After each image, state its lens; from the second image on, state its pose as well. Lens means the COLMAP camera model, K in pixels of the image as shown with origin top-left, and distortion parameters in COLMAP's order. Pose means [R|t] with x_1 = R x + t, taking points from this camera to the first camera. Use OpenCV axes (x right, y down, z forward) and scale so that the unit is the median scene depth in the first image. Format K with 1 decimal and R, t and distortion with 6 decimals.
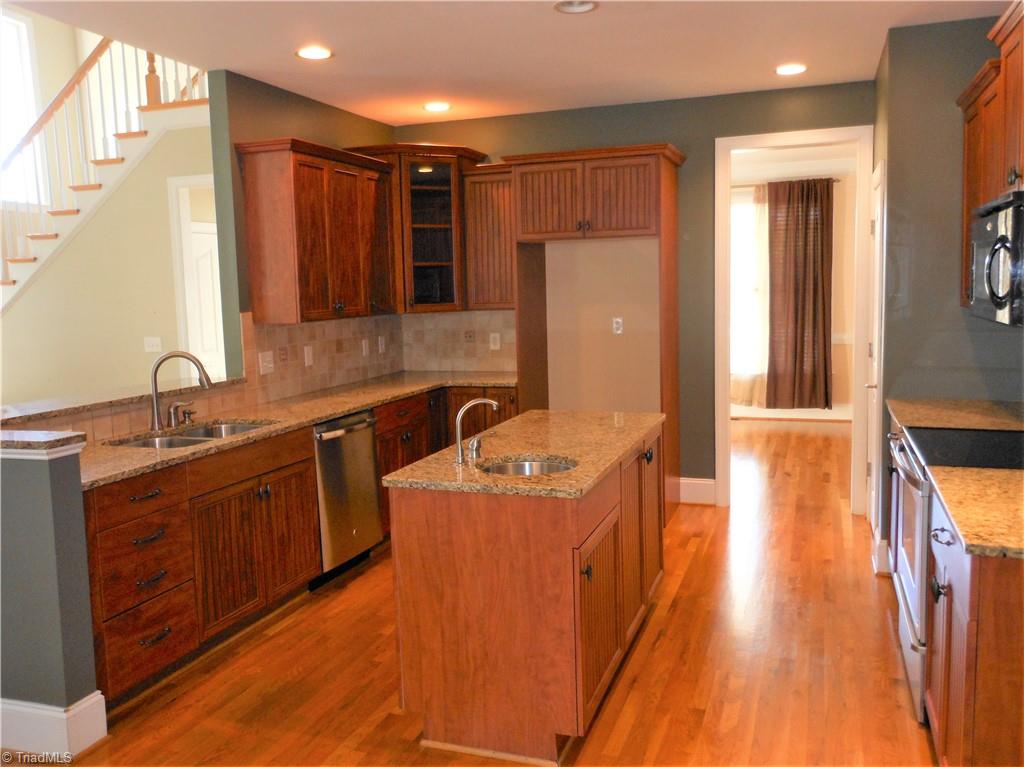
lens RADIAL K [[833.4, 0, 509.8], [0, 833.4, 369.8], [0, 0, 1]] dist [0.028395, -0.077573]
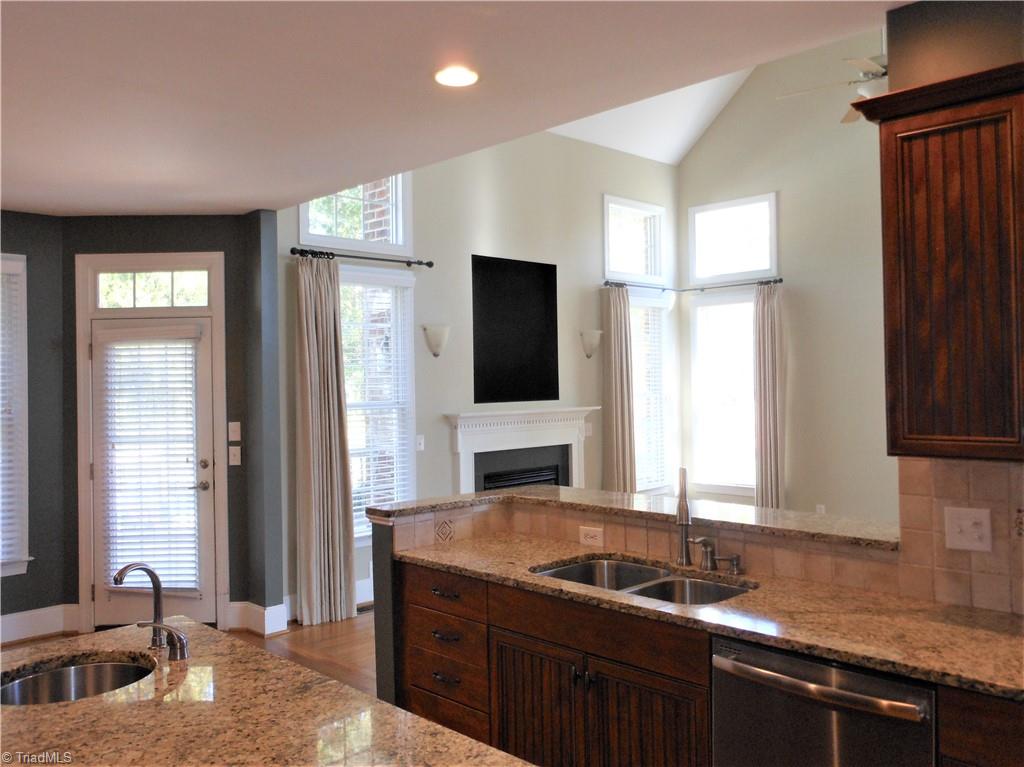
lens RADIAL K [[848.6, 0, 490.4], [0, 848.6, 383.8], [0, 0, 1]] dist [-0.046142, 0.130894]
pose [[-0.436961, 0.041028, -0.898544, 0.353364], [-0.060266, 0.995379, 0.074756, -0.142103], [0.897459, 0.086817, -0.432469, 1.152005]]
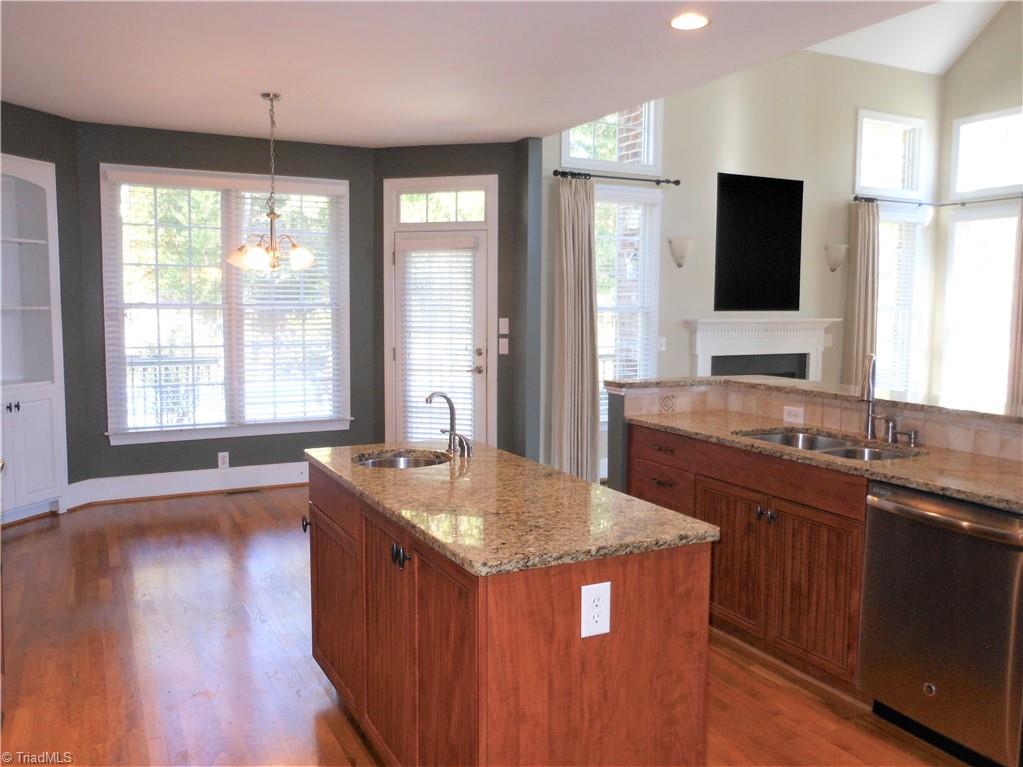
lens RADIAL K [[832.5, 0, 509.3], [0, 832.5, 369.8], [0, 0, 1]] dist [0.028395, -0.077573]
pose [[-0.673963, 0.086281, -0.733709, 0.499538], [-0.059965, 0.983490, 0.170736, -0.132213], [0.736327, 0.159067, -0.657662, 1.284735]]
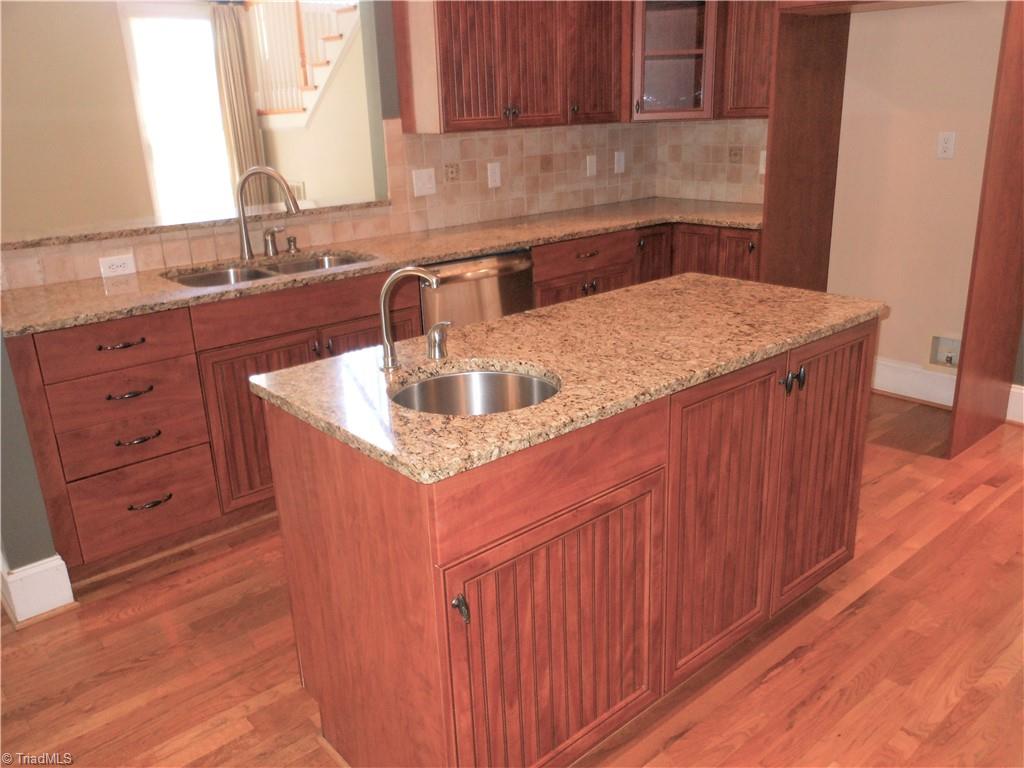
lens RADIAL K [[819.3, 0, 516.8], [0, 819.3, 368.2], [0, 0, 1]] dist [-0.007831, 0.004643]
pose [[0.875352, 0.146005, -0.460913, 0.230398], [-0.039533, 0.971735, 0.232740, -0.026488], [0.481867, -0.185509, 0.856382, 0.378320]]
